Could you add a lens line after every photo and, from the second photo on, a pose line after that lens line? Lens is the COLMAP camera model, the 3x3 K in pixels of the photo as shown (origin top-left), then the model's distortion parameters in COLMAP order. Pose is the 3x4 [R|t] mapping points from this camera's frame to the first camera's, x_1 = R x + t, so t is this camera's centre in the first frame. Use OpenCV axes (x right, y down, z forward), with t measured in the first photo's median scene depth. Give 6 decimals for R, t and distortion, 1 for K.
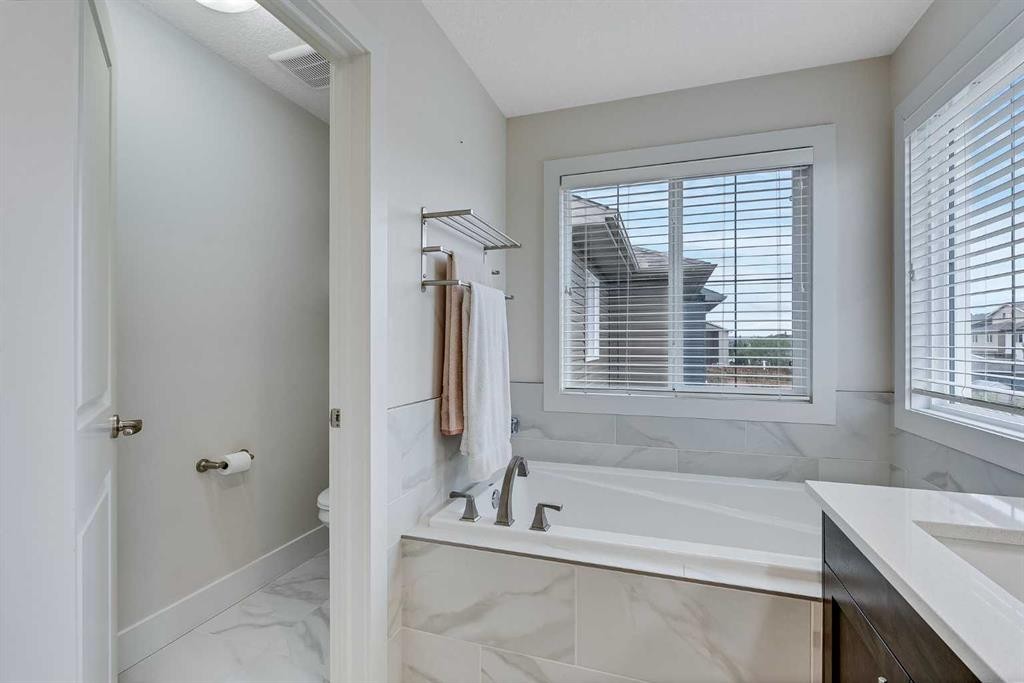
lens RADIAL K [[454.6, 0, 513.2], [0, 454.6, 339.5], [0, 0, 1]] dist [-0.005847, 0.000133]
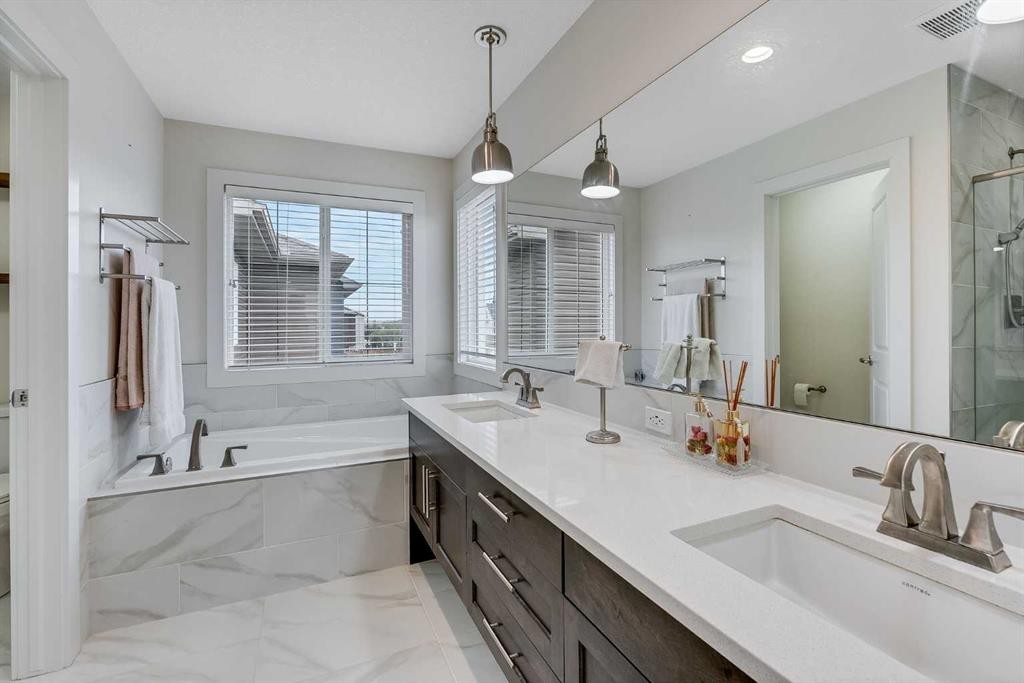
lens RADIAL K [[454.6, 0, 519.7], [0, 454.6, 320.3], [0, 0, 1]] dist [-0.005847, 0.000133]
pose [[0.715835, -0.000256, 0.698269, -0.225556], [0.005026, 0.999976, -0.004787, -0.003240], [-0.698251, 0.006936, 0.715819, -0.486843]]
